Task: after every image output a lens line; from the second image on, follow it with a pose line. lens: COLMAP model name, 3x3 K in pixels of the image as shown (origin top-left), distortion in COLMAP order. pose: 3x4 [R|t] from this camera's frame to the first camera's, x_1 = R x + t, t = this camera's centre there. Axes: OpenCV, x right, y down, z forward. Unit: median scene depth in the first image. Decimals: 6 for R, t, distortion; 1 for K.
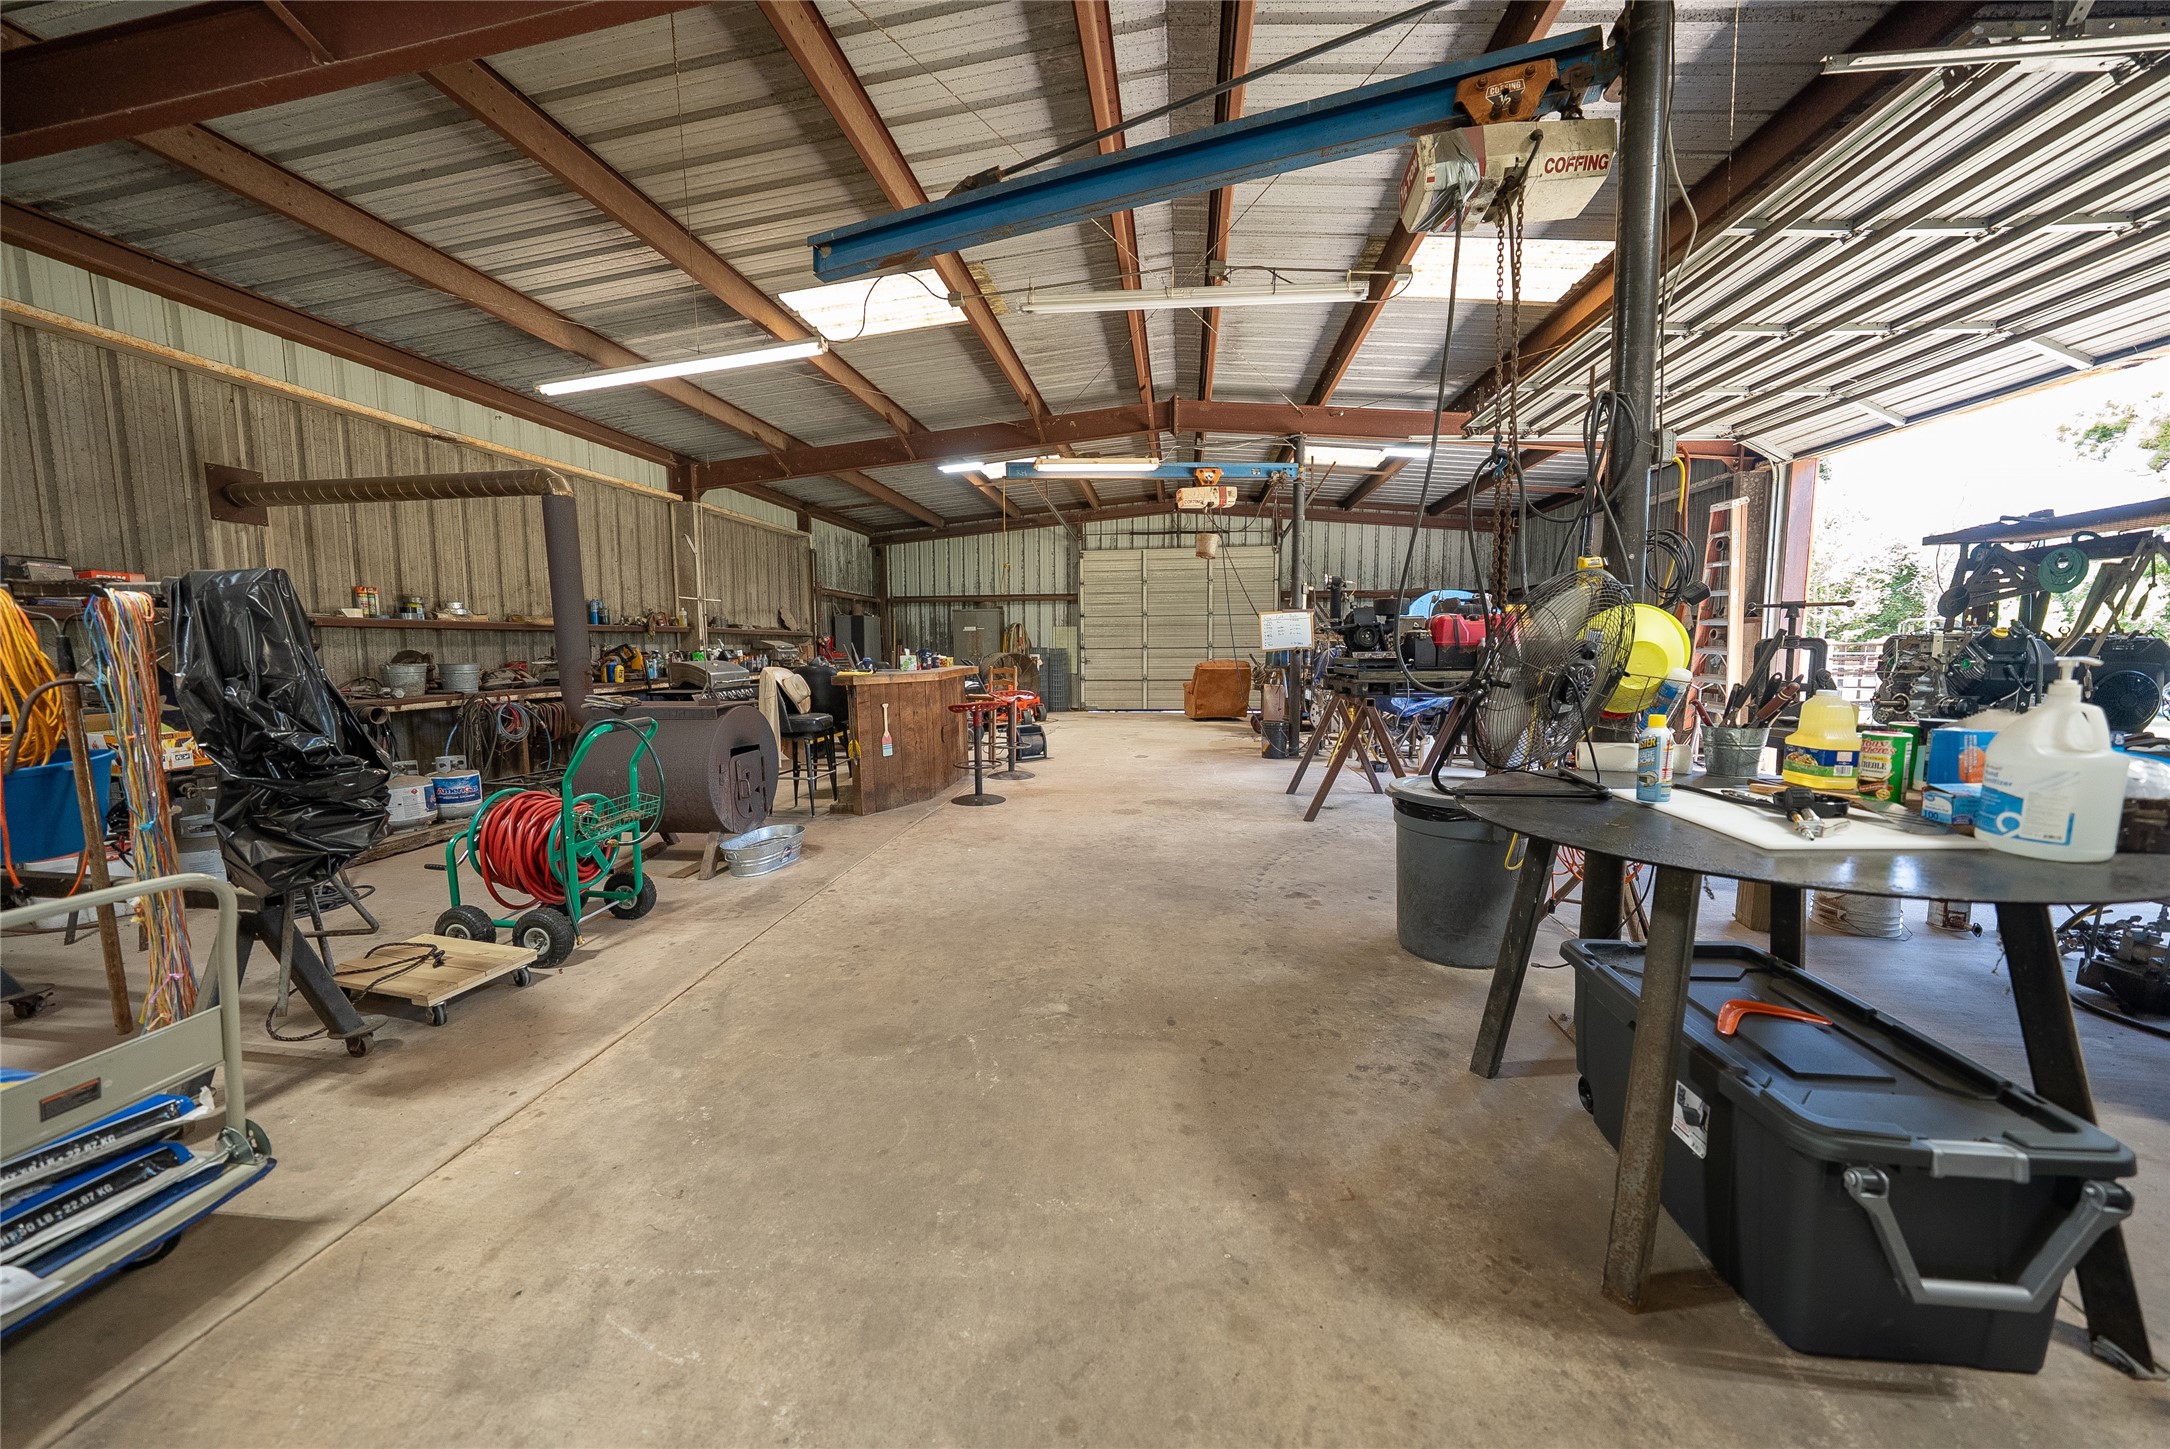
lens RADIAL K [[767.9, 0, 1077.9], [0, 767.9, 718.9], [0, 0, 1]] dist [-0.001966, -0.000366]
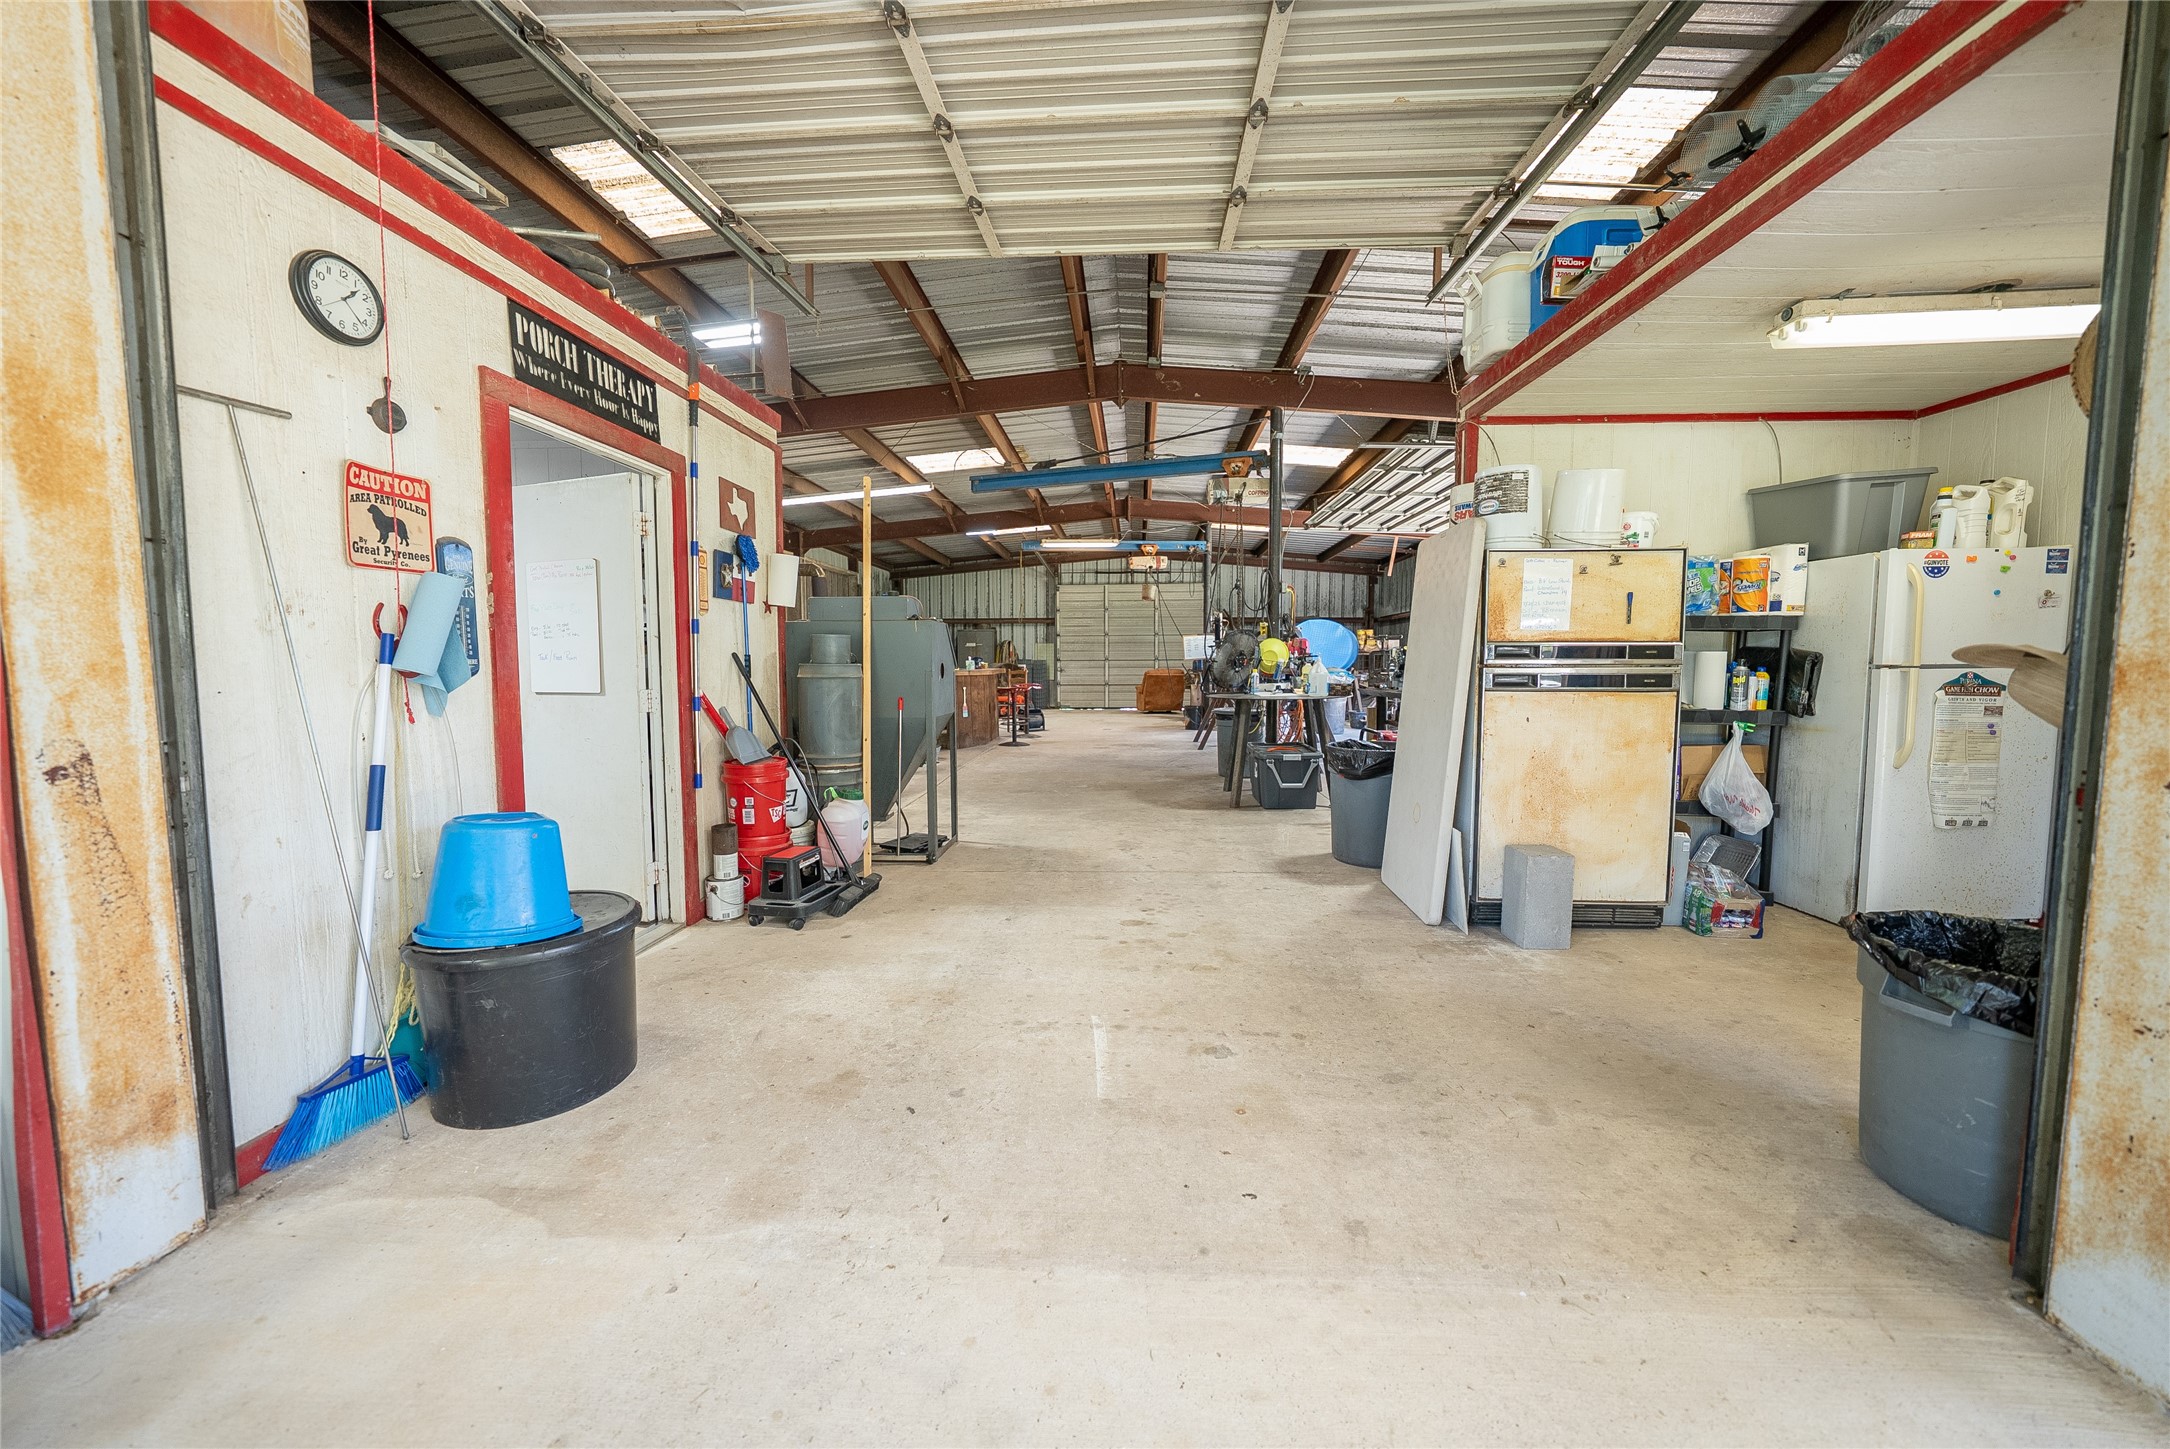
lens RADIAL K [[803.7, 0, 1087.1], [0, 803.7, 723.1], [0, 0, 1]] dist [-0.001270, -0.000098]
pose [[0.997513, -0.000954, 0.070475, -0.054002], [0.002352, 0.999802, -0.019760, 0.053367], [-0.070443, 0.019877, 0.997318, -0.458122]]
